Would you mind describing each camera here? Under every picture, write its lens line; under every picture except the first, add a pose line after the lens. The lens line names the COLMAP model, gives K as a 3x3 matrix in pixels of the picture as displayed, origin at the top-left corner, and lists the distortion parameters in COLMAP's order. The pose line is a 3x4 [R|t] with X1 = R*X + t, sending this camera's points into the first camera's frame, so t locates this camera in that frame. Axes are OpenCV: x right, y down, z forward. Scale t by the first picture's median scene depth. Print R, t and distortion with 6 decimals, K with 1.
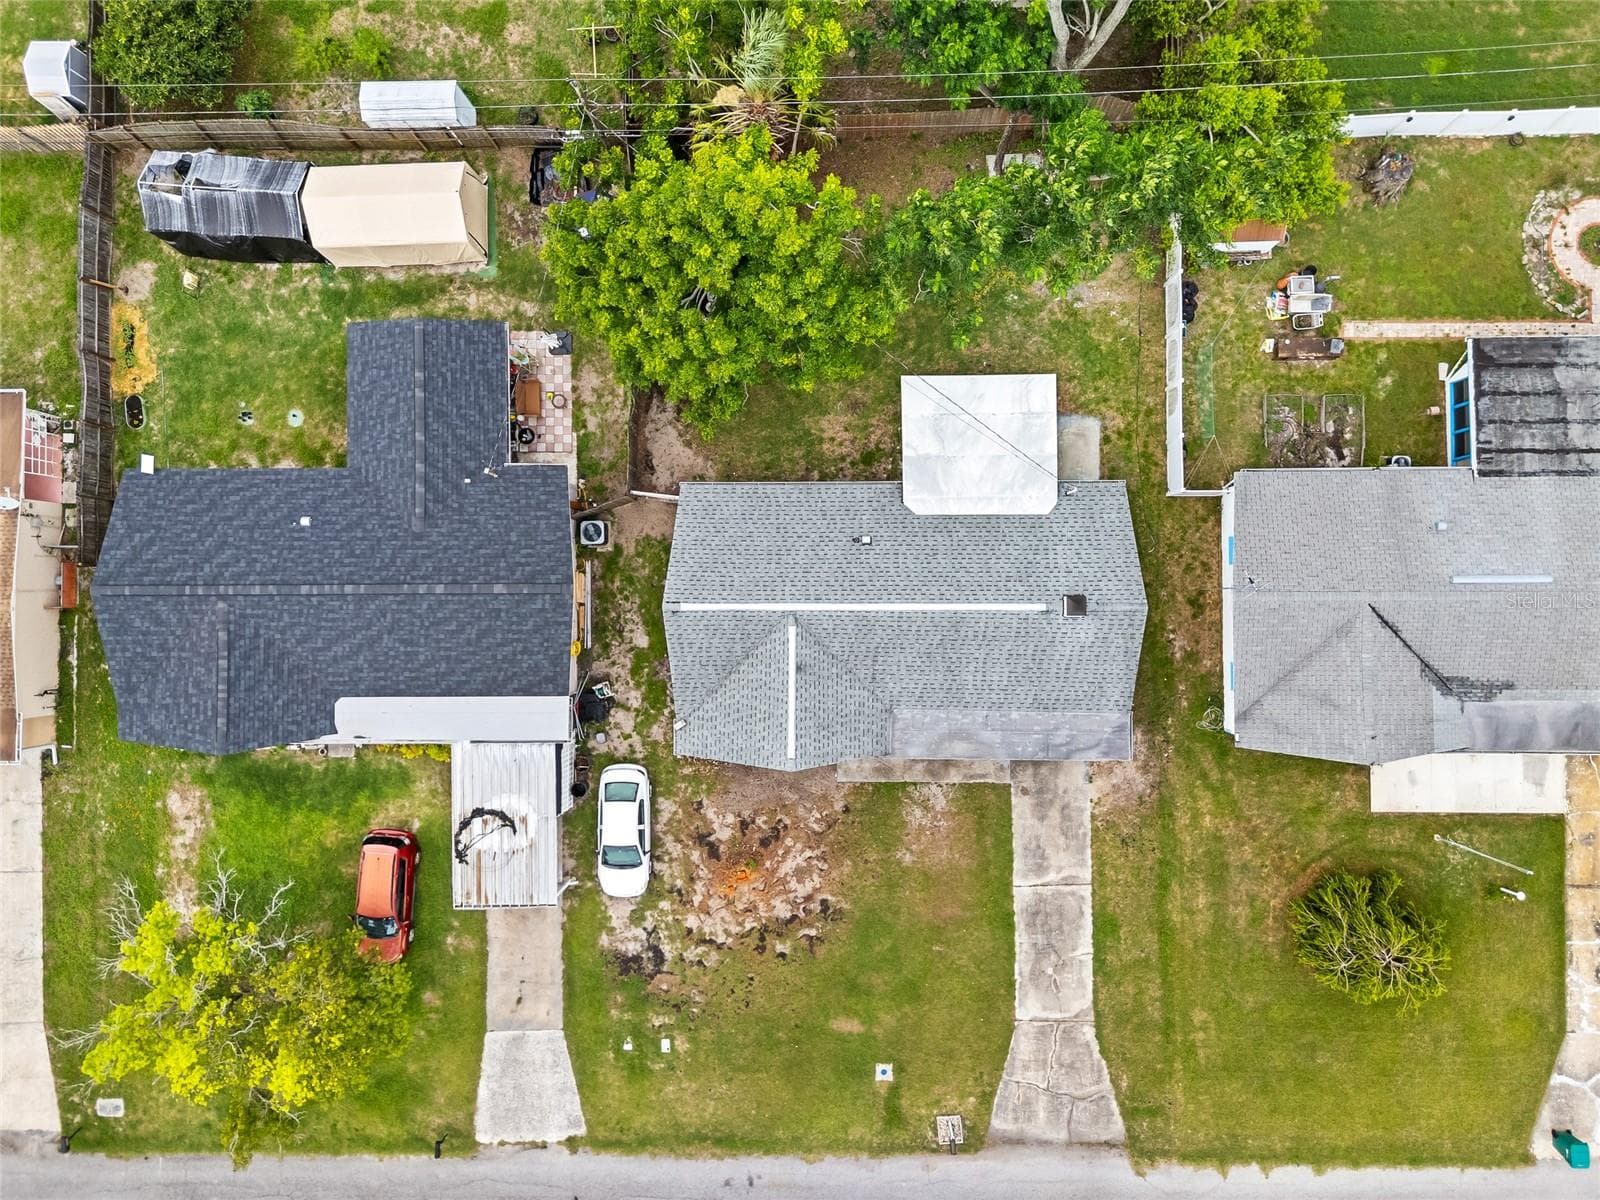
lens RADIAL K [[1199.4, 0, 816.5], [0, 1199.4, 595.2], [0, 0, 1]] dist [0.093637, -0.123649]
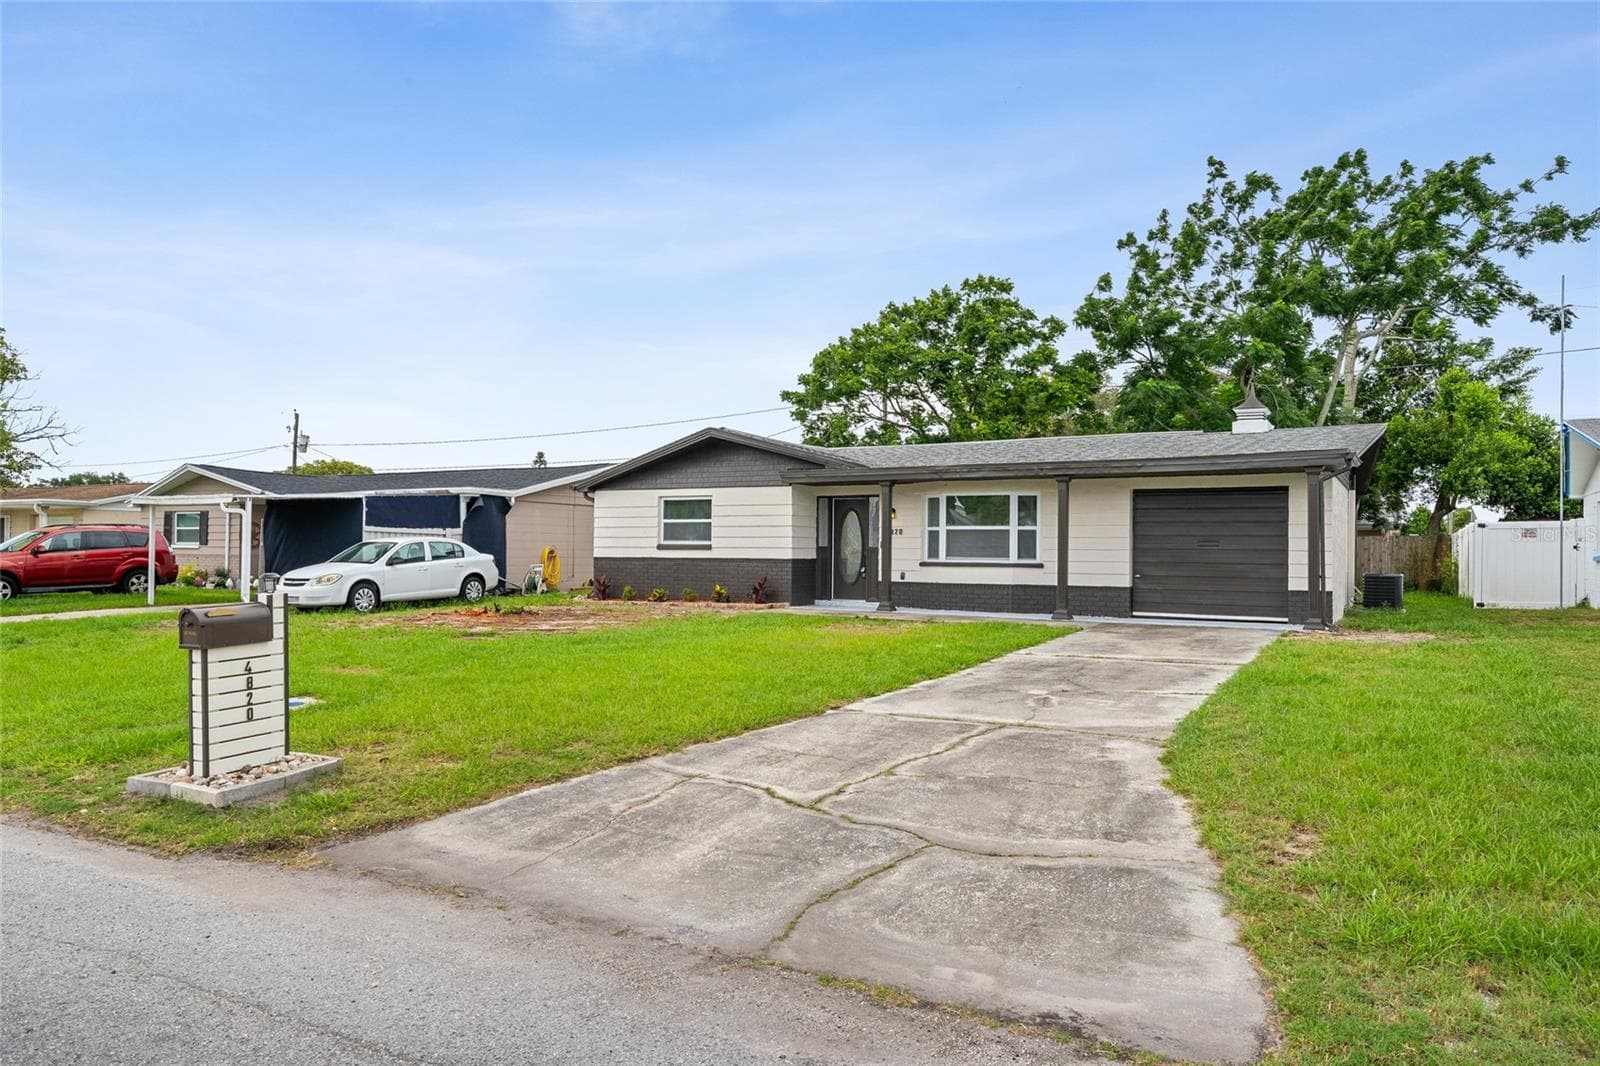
lens RADIAL K [[1065.7, 0, 800.0], [0, 1065.7, 533.0], [0, 0, 1]] dist [0.005631, 0.001035]
pose [[0.864981, 0.027408, -0.501056, 0.262578], [-0.501187, -0.002327, -0.865336, 0.536238], [-0.024883, 0.999622, 0.011724, 0.958620]]
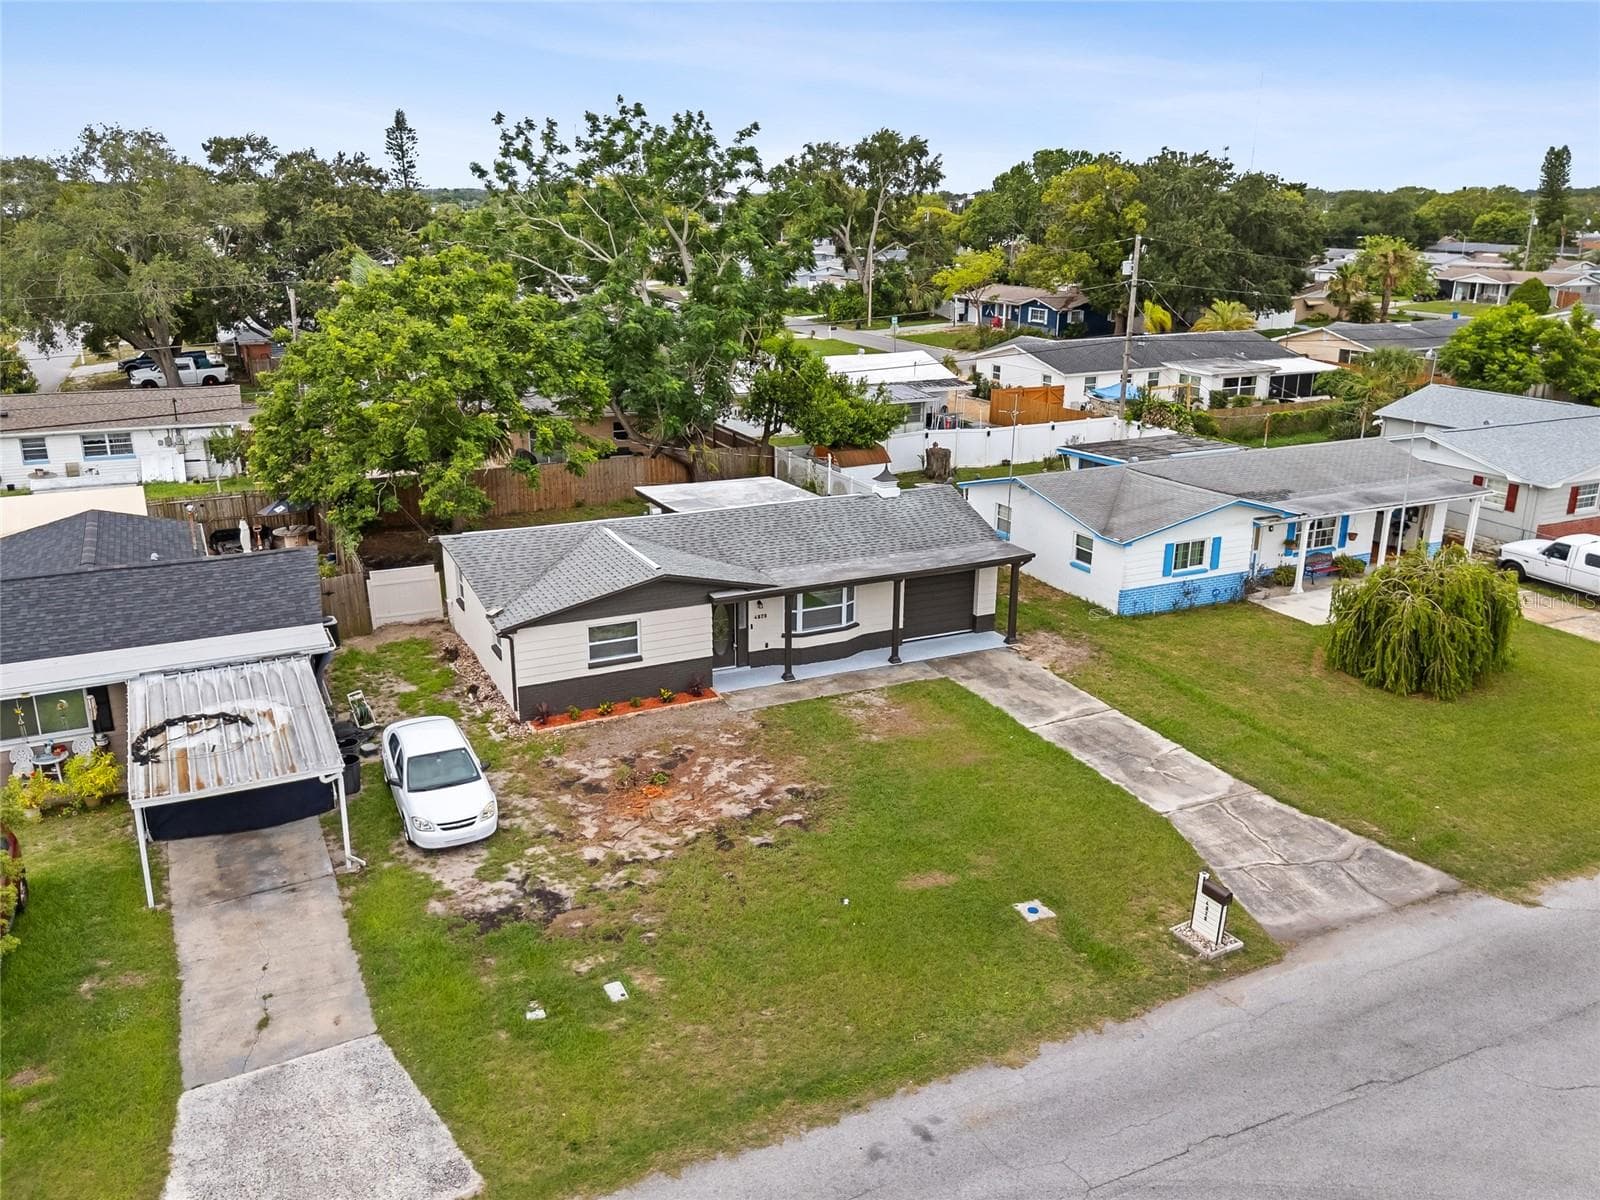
lens RADIAL K [[1263.2, 0, 800.0], [0, 1263.2, 600.0], [0, 0, 1]] dist [0.110430, -0.149507]
pose [[0.899674, -0.098165, 0.425383, -0.255680], [0.434536, 0.295148, -0.850921, 0.778321], [-0.042020, 0.950395, 0.308193, 0.708060]]
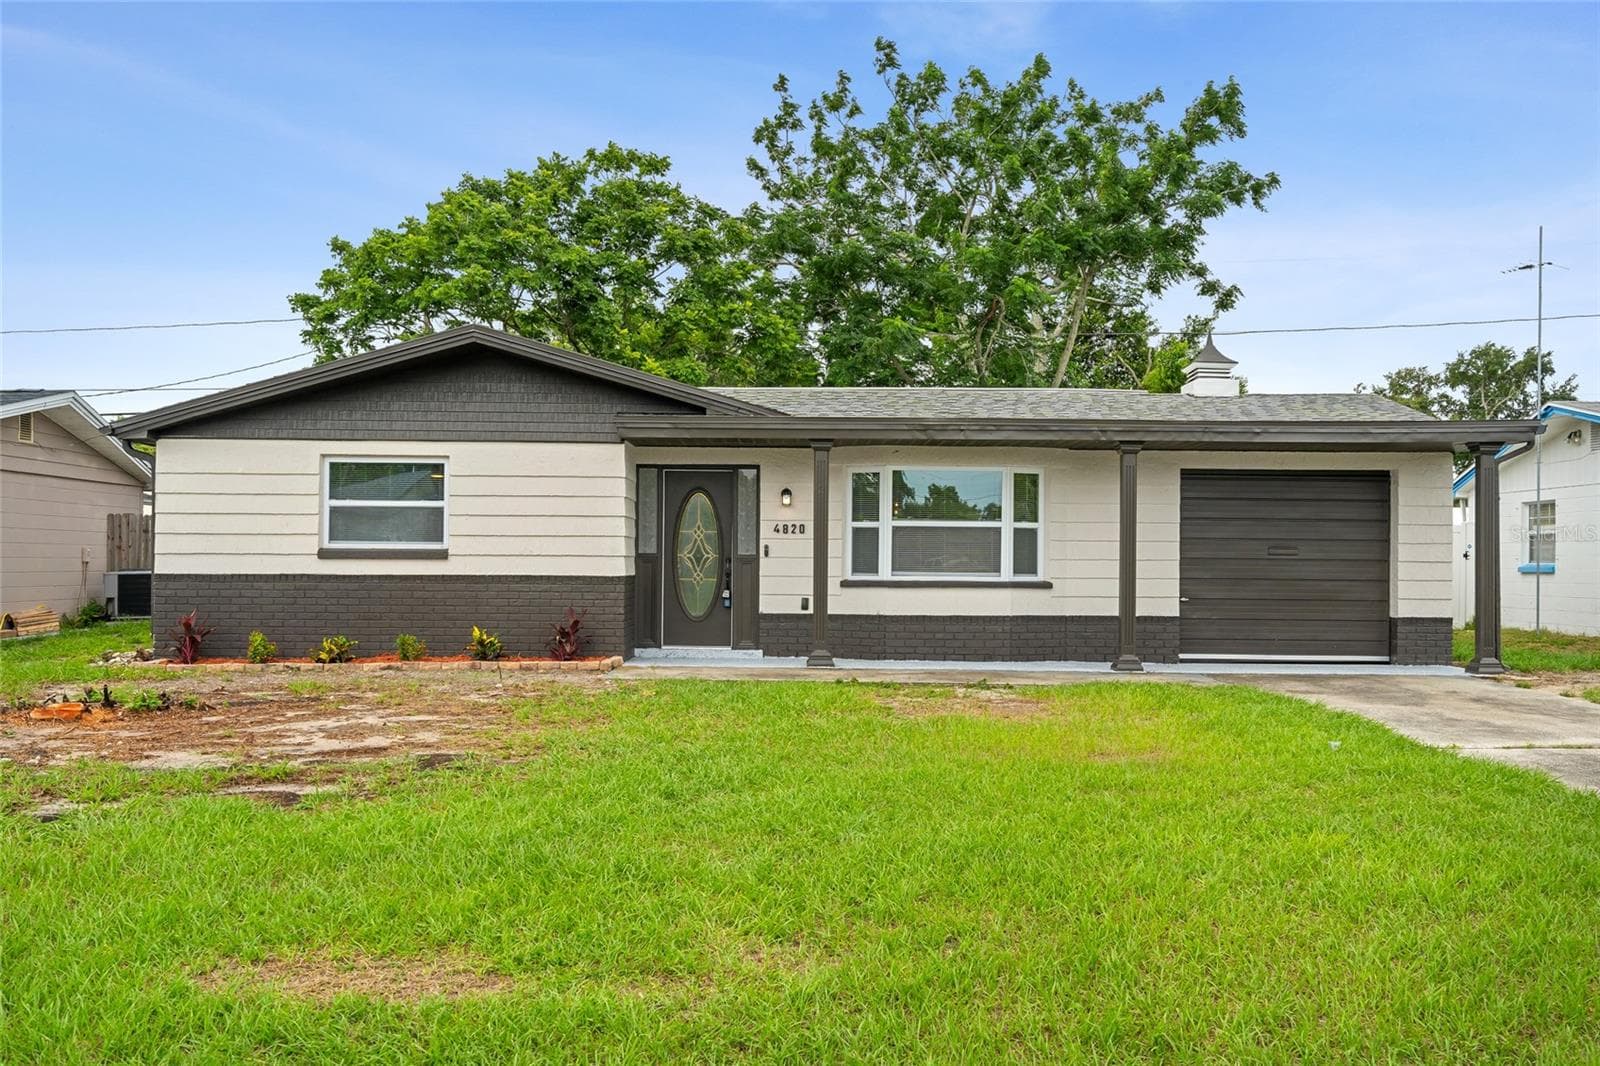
lens RADIAL K [[1373.3, 0, 802.0], [0, 1373.3, 565.9], [0, 0, 1]] dist [0.004919, 0.000706]
pose [[0.999295, 0.036263, 0.009748, 0.057754], [0.009041, 0.019606, -0.999767, 0.462077], [-0.036445, 0.999150, 0.019264, 0.965304]]
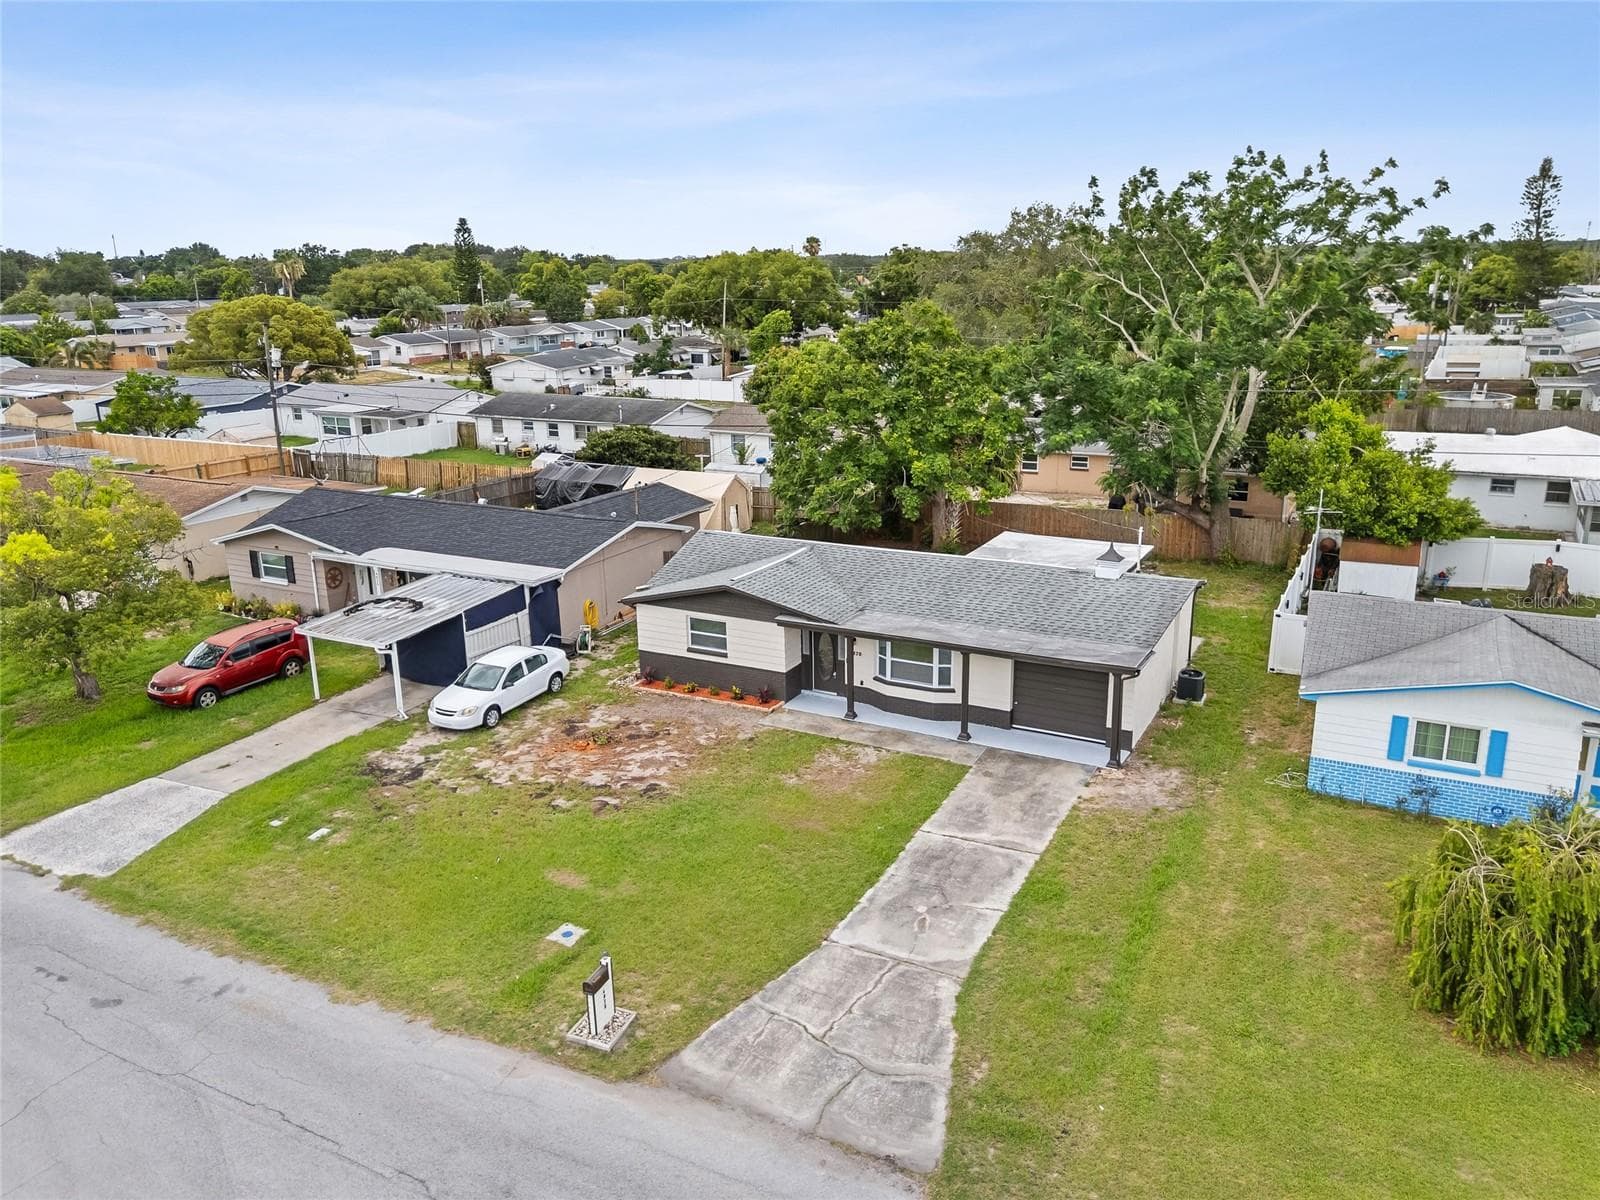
lens RADIAL K [[1192.6, 0, 796.0], [0, 1192.6, 597.7], [0, 0, 1]] dist [0.086686, -0.086985]
pose [[0.881787, 0.141903, -0.449795, 0.367671], [-0.471648, 0.266622, -0.840512, 0.758619], [0.000654, 0.953298, 0.302032, 0.693675]]
